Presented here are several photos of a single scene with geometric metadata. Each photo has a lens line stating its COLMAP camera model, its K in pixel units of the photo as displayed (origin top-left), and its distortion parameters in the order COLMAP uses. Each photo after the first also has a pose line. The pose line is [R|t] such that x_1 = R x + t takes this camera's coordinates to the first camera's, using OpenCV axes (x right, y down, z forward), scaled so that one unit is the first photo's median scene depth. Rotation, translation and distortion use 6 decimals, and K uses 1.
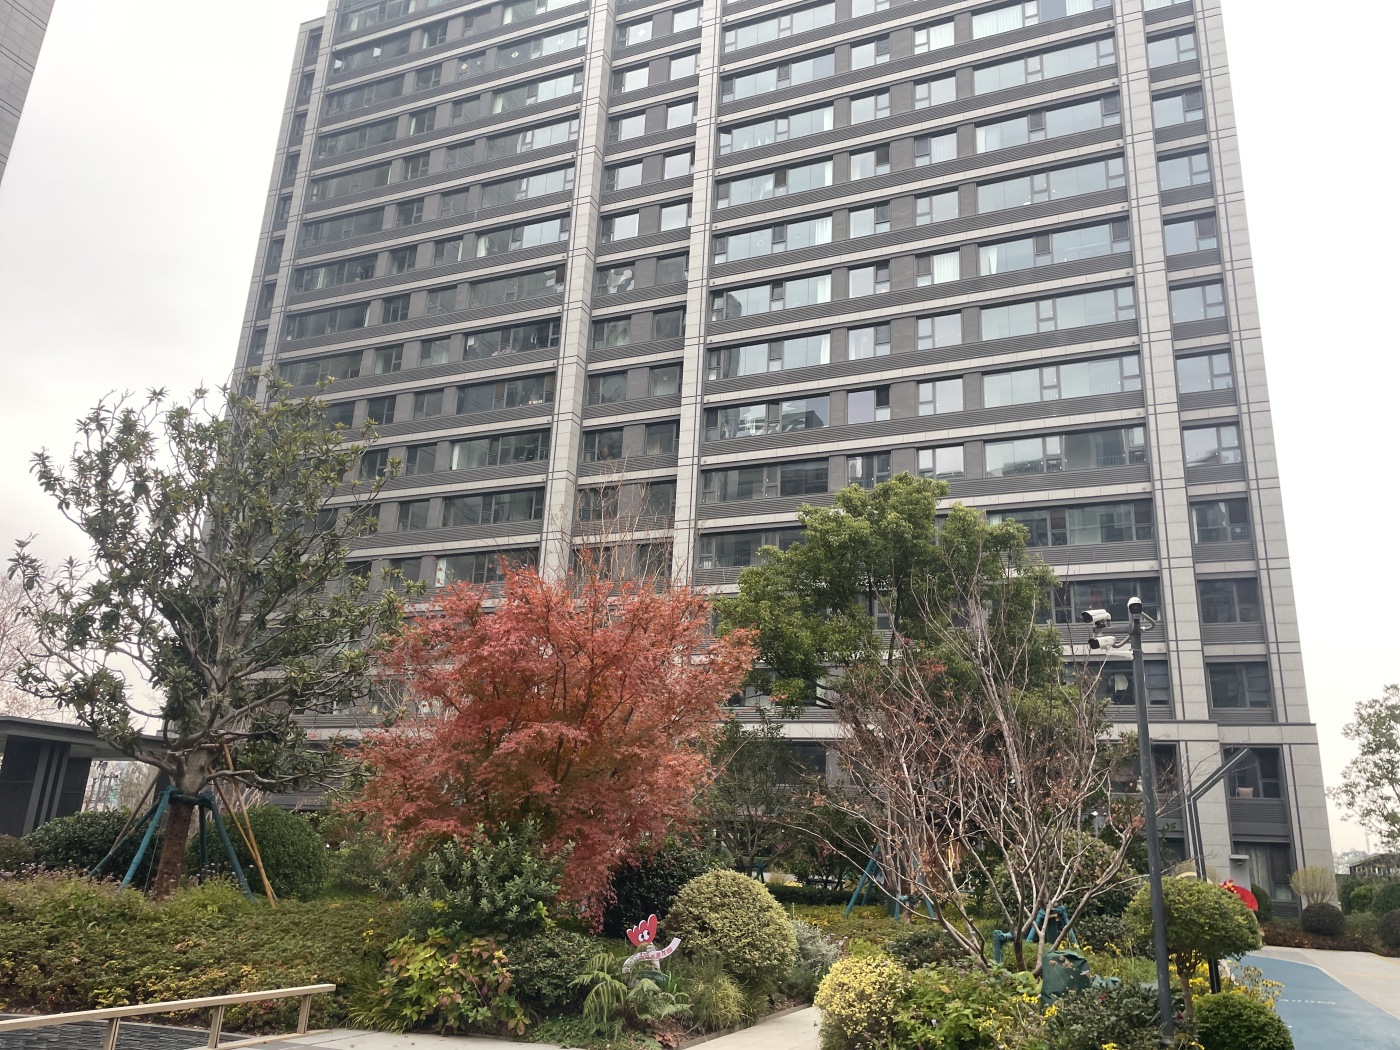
lens RADIAL K [[1050.9, 0, 724.1], [0, 1050.9, 526.3], [0, 0, 1]] dist [0.095262, -0.121429]
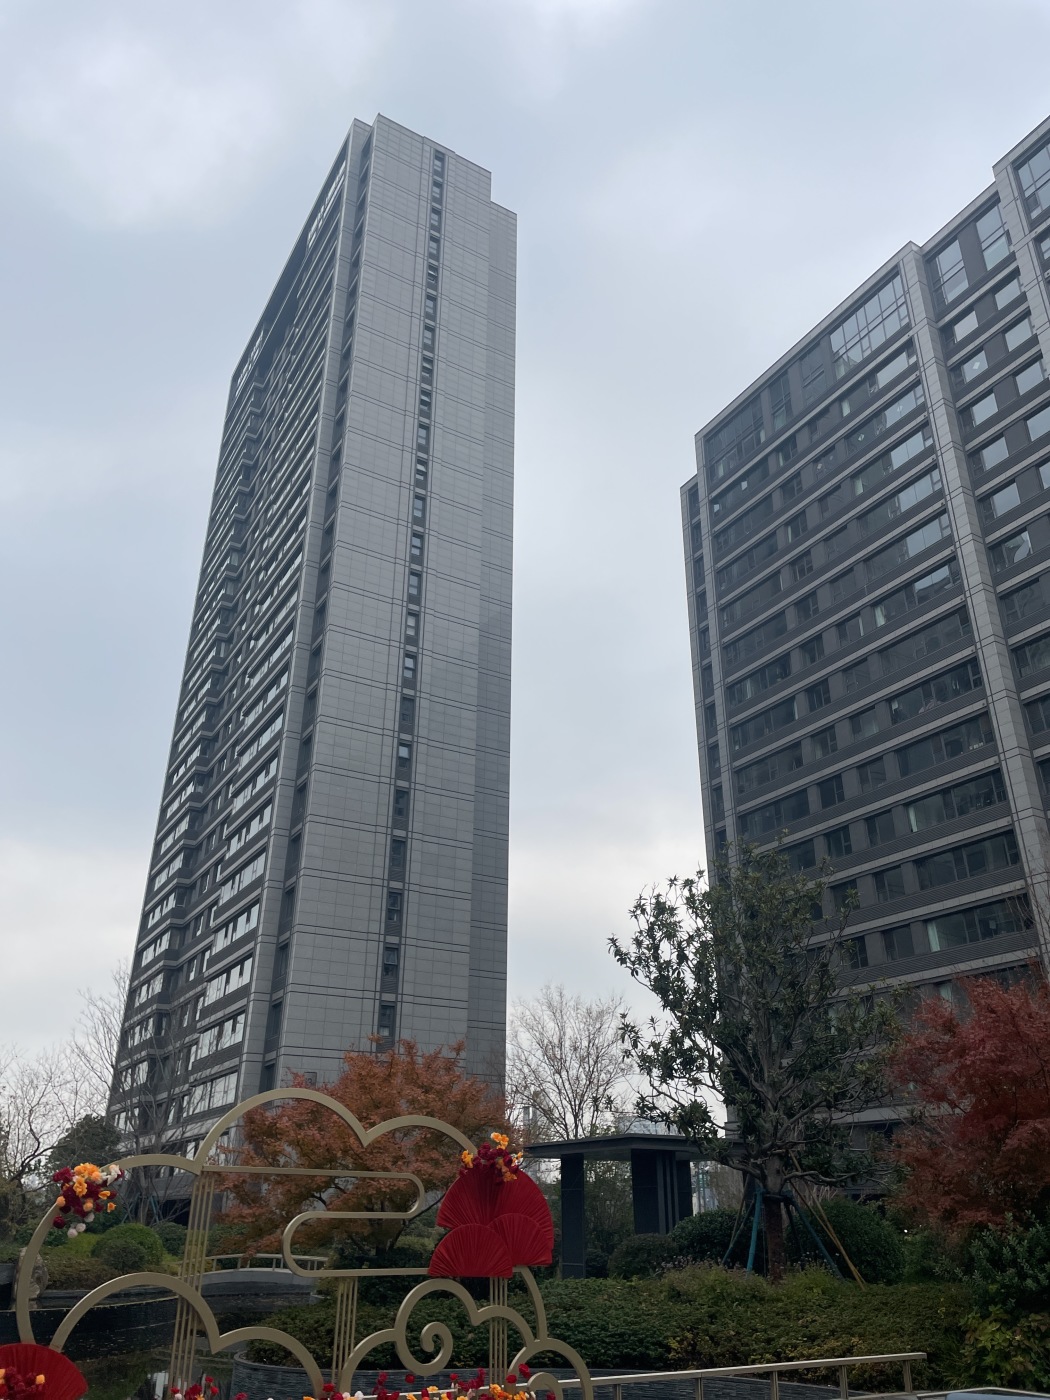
lens RADIAL K [[1050.9, 0, 525.0], [0, 1050.9, 700.0], [0, 0, 1]] dist [0.095262, -0.121429]
pose [[0.792915, -0.301352, -0.529597, 0.107187], [0.208698, 0.950885, -0.228610, -0.074731], [0.572478, 0.070743, 0.816863, -0.233944]]
